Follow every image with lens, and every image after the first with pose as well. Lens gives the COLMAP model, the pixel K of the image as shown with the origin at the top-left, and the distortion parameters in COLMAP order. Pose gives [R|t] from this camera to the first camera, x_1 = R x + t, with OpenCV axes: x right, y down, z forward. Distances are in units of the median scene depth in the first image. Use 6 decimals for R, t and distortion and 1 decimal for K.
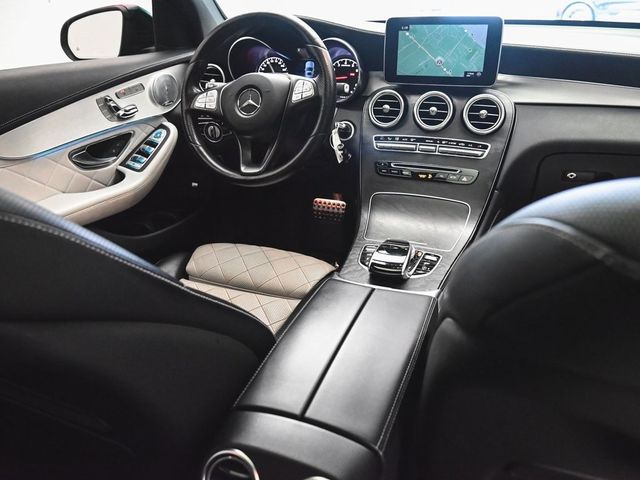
lens RADIAL K [[481.9, 0, 321.6], [0, 481.9, 238.7], [0, 0, 1]] dist [-0.034626, 0.003372]
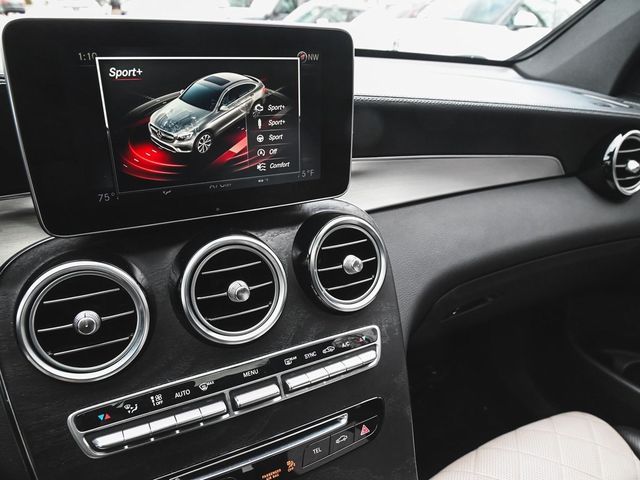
lens RADIAL K [[481.9, 0, 324.0], [0, 481.9, 244.5], [0, 0, 1]] dist [-0.034626, 0.003372]
pose [[0.630213, -0.263847, 0.730217, 0.022825], [0.302844, 0.949530, 0.081721, -0.309483], [-0.714924, 0.169640, 0.678311, 0.711486]]
